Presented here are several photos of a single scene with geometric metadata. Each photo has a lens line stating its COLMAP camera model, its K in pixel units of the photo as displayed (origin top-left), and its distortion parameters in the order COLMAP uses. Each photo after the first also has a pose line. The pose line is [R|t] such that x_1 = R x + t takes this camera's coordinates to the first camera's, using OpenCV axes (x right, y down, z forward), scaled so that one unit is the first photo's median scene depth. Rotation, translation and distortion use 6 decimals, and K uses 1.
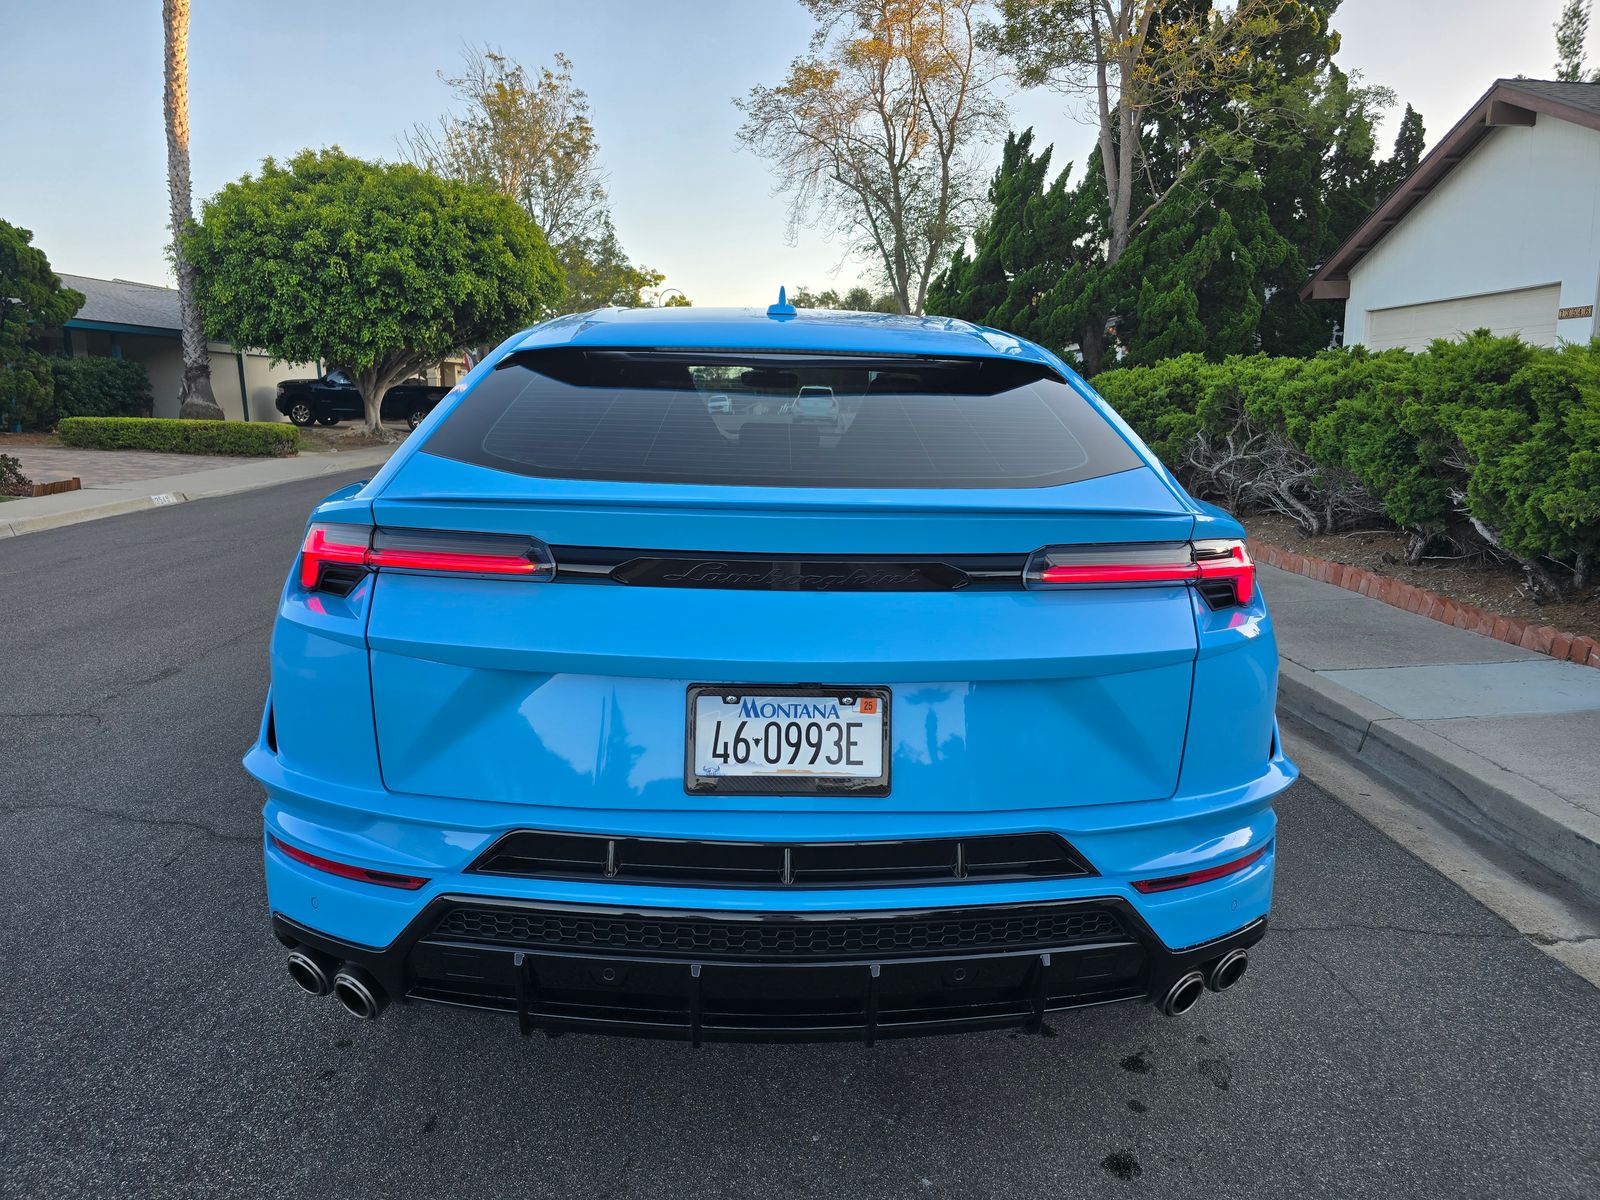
lens RADIAL K [[1077.5, 0, 800.0], [0, 1077.5, 600.0], [0, 0, 1]] dist [0.087513, -0.071971]
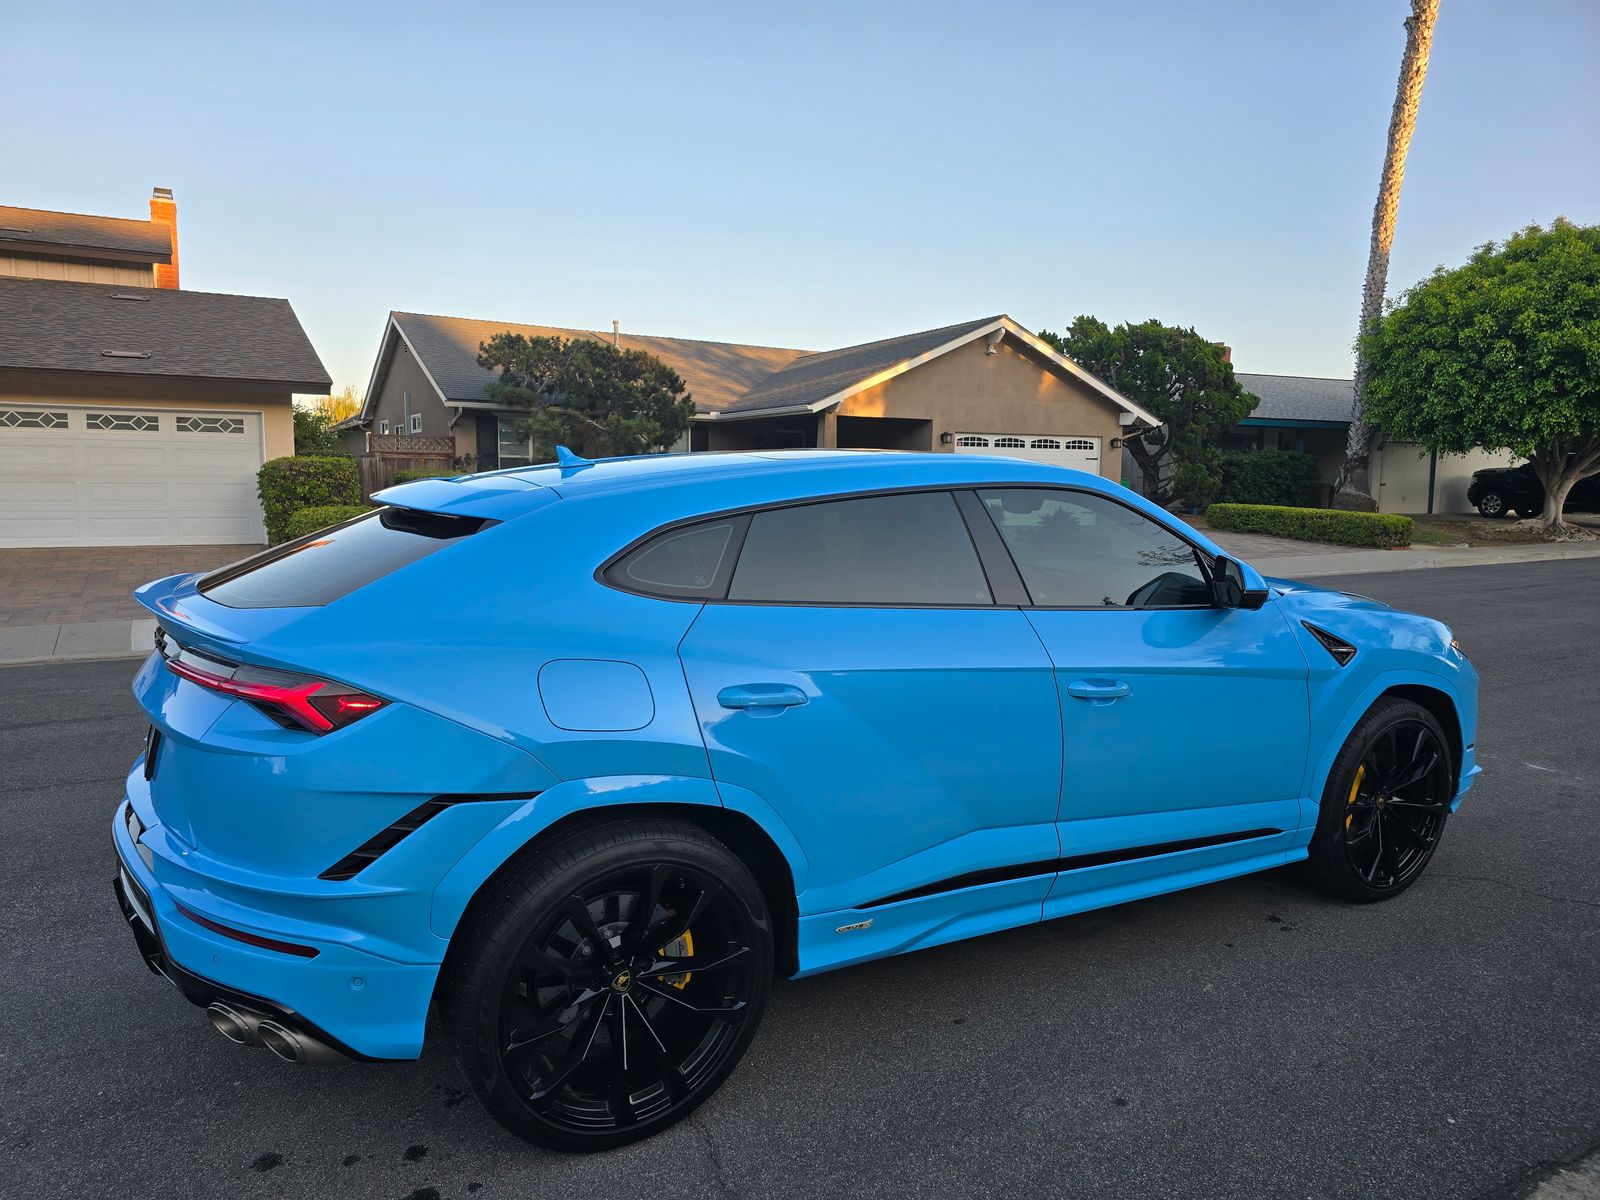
lens RADIAL K [[1074.4, 0, 795.1], [0, 1074.4, 597.6], [0, 0, 1]] dist [0.084638, -0.076411]
pose [[0.456450, 0.114257, -0.882382, 0.138210], [-0.179399, 0.983171, 0.034506, -0.023250], [0.871475, 0.142548, 0.469266, 0.073001]]
